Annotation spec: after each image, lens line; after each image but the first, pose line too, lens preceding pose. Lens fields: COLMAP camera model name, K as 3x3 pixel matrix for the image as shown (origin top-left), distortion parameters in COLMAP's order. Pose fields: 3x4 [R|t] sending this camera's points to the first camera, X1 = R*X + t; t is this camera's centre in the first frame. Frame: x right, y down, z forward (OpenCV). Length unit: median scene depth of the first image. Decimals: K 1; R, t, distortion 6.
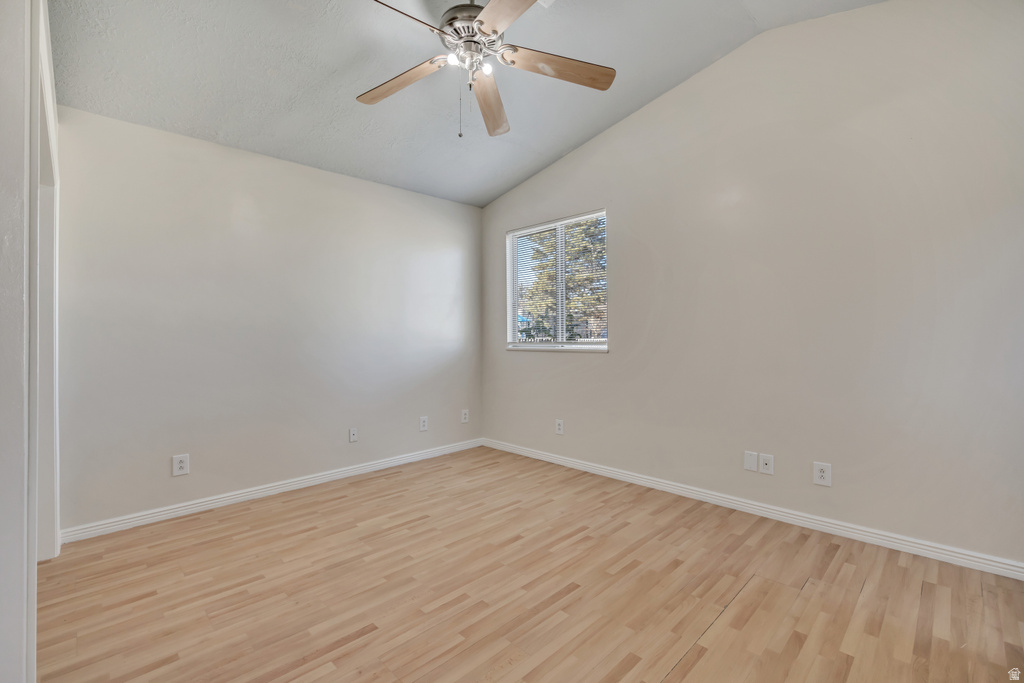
lens RADIAL K [[454.2, 0, 509.0], [0, 454.2, 336.2], [0, 0, 1]] dist [-0.010567, -0.000215]
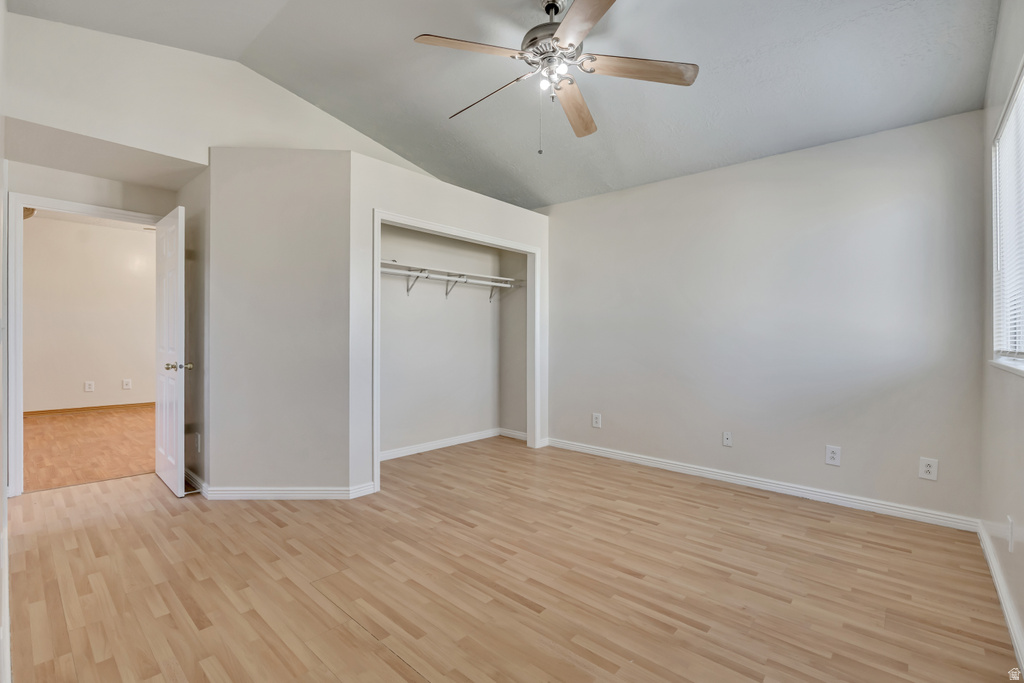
lens RADIAL K [[454.2, 0, 509.0], [0, 454.2, 336.2], [0, 0, 1]] dist [-0.010567, -0.000215]
pose [[0.063204, 0.012436, -0.997923, 0.794262], [-0.010954, 0.999871, 0.011766, -0.005129], [0.997941, 0.010188, 0.063332, 0.669273]]
